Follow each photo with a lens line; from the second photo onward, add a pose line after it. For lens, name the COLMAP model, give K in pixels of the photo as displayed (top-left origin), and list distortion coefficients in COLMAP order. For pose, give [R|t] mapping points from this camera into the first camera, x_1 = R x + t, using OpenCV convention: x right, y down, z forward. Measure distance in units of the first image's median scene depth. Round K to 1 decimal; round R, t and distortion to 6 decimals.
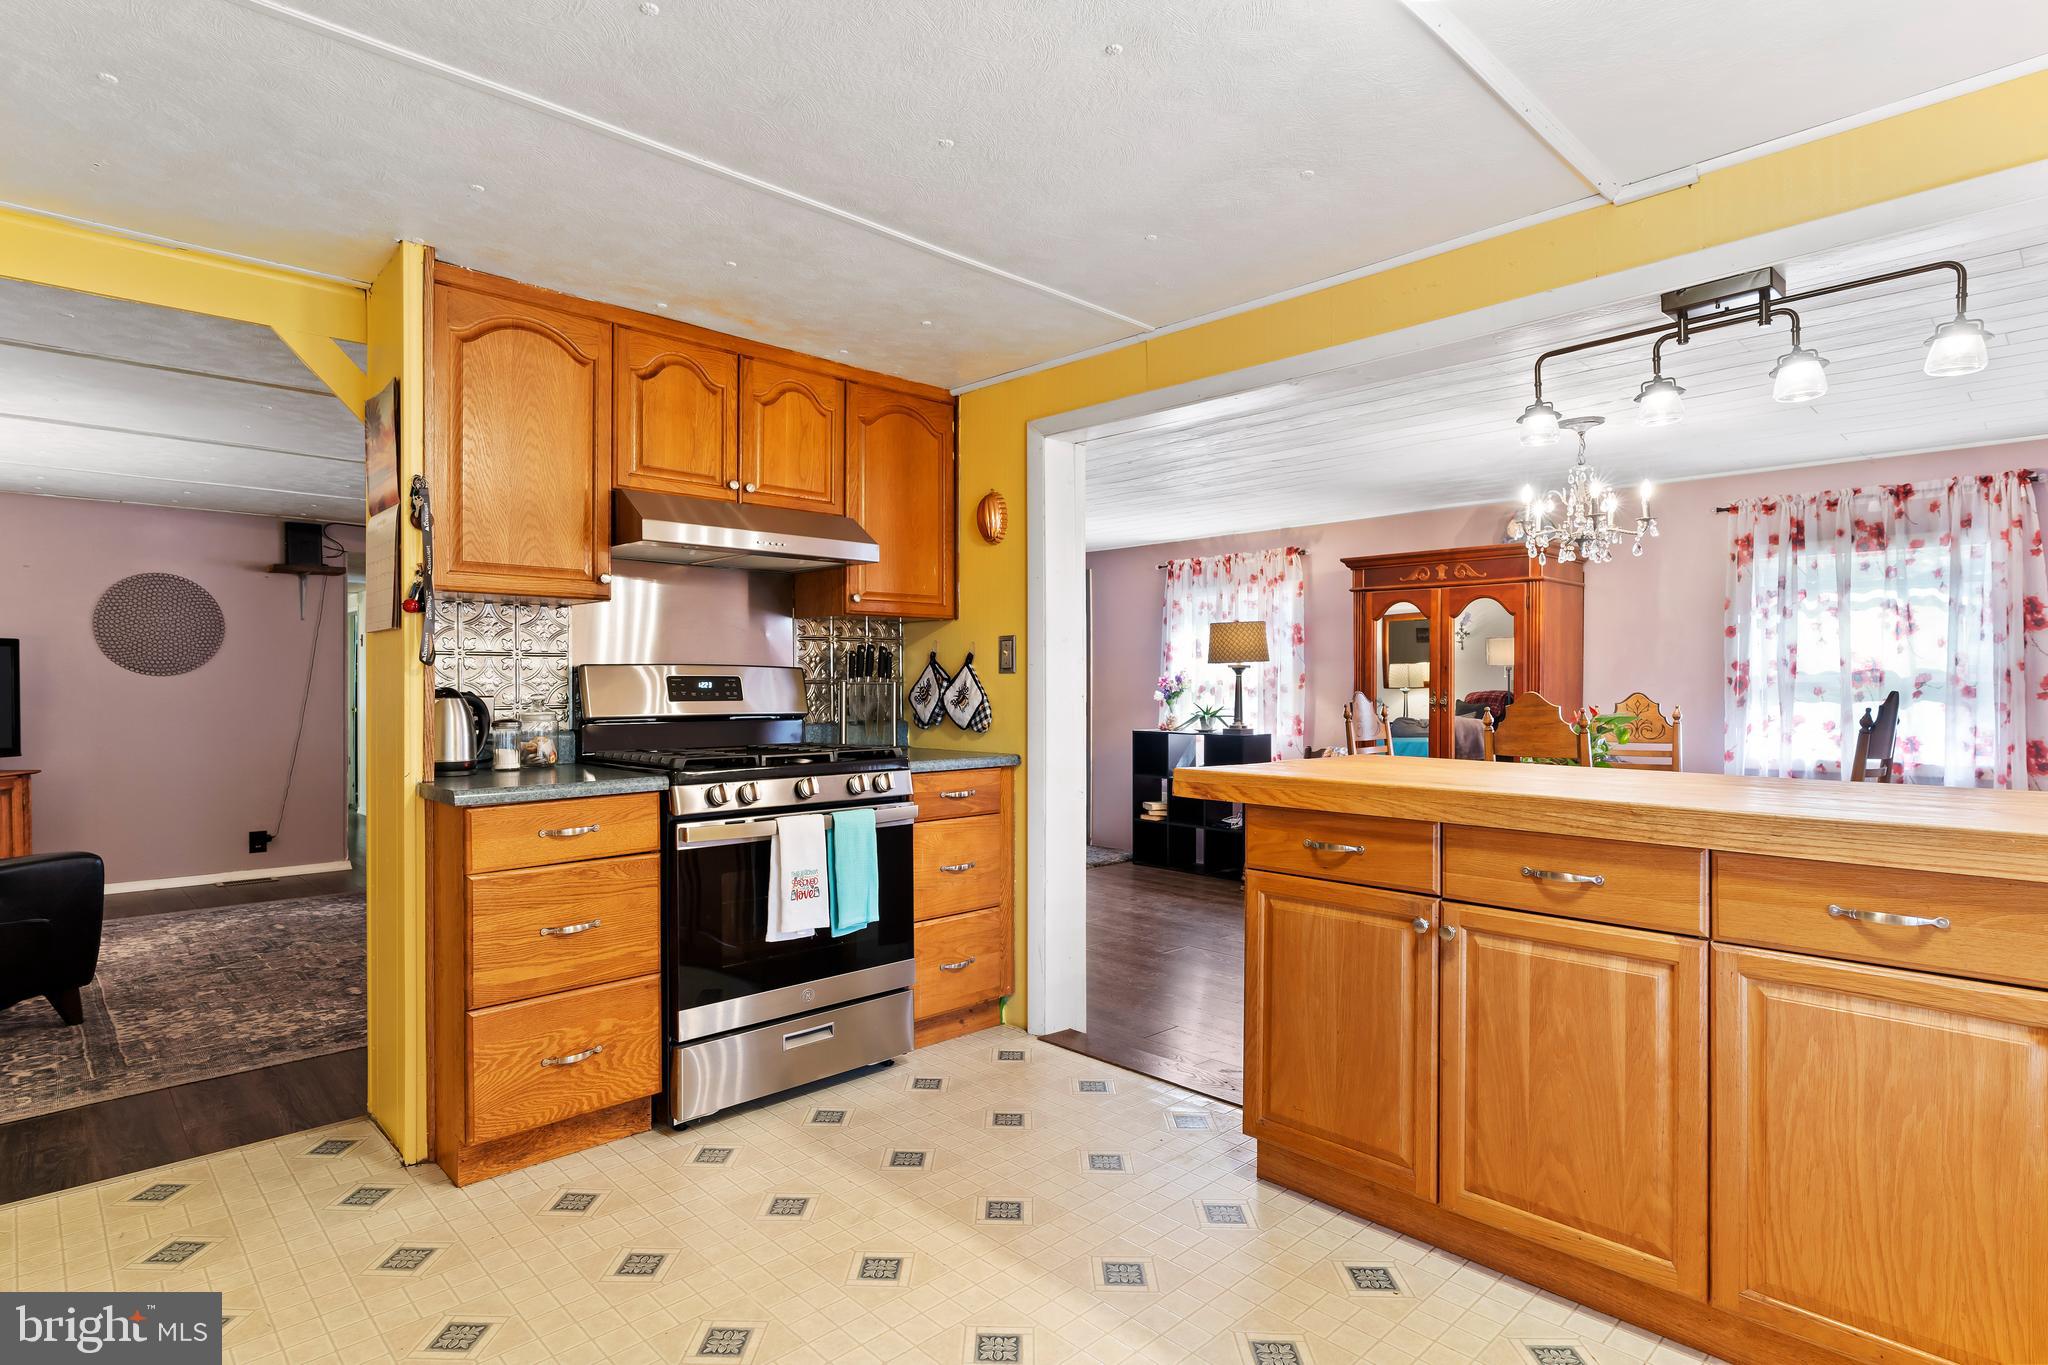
lens RADIAL K [[1066.4, 0, 1024.1], [0, 1066.4, 683.8], [0, 0, 1]] dist [-0.007306, 0.001231]
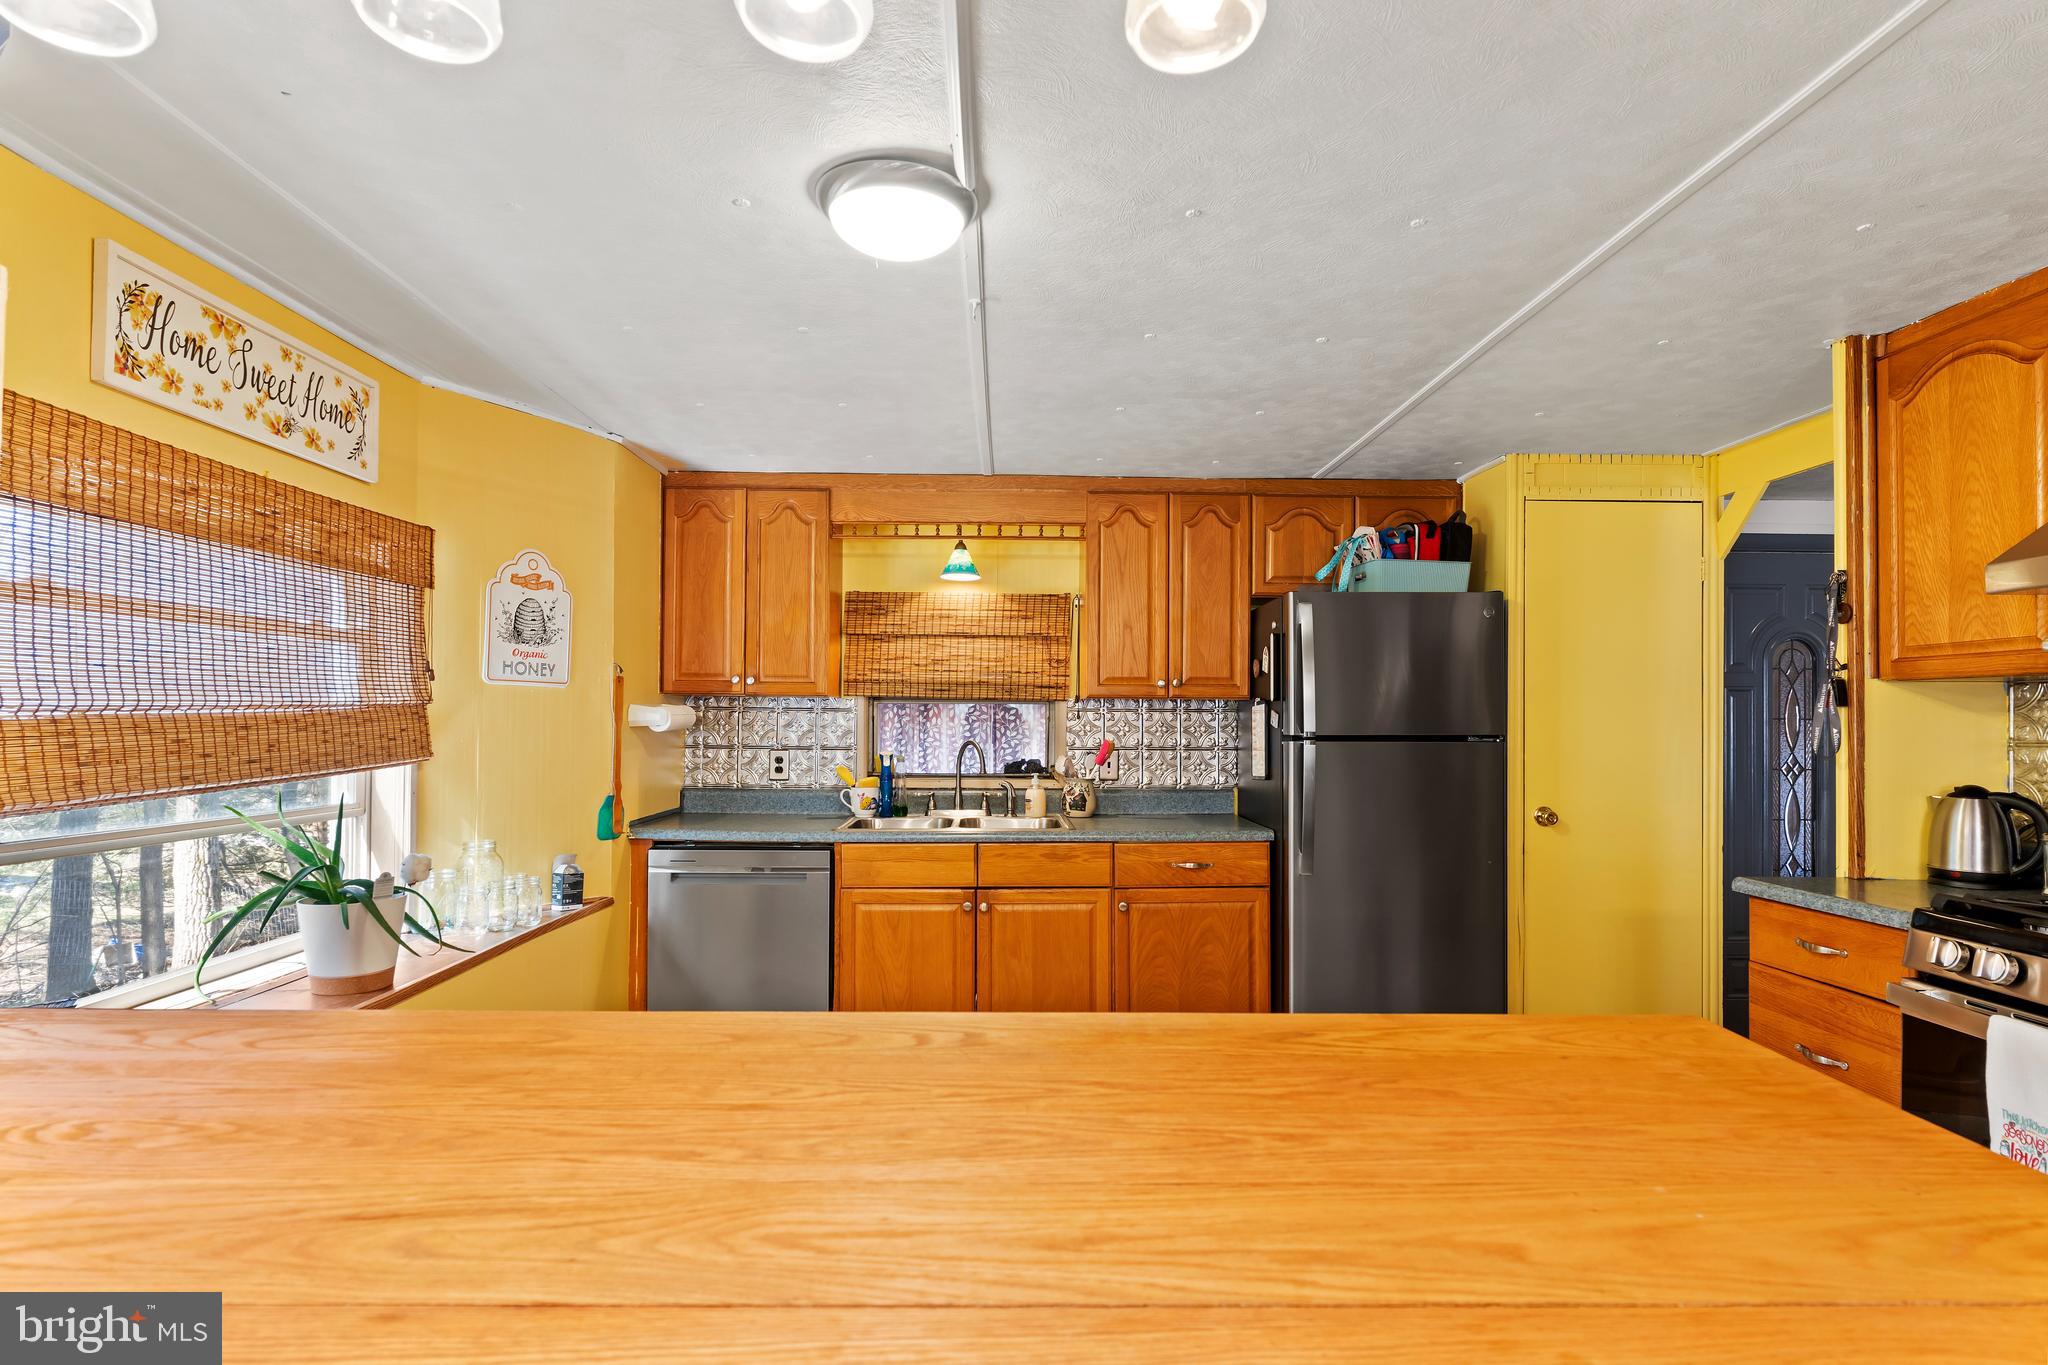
lens RADIAL K [[1066.4, 0, 1020.7], [0, 1066.4, 700.5], [0, 0, 1]] dist [-0.007306, 0.001231]
pose [[-0.678716, -0.019013, -0.734155, 0.633505], [-0.010656, 0.999815, -0.016042, -0.044040], [0.734324, -0.003064, -0.678792, 1.022537]]
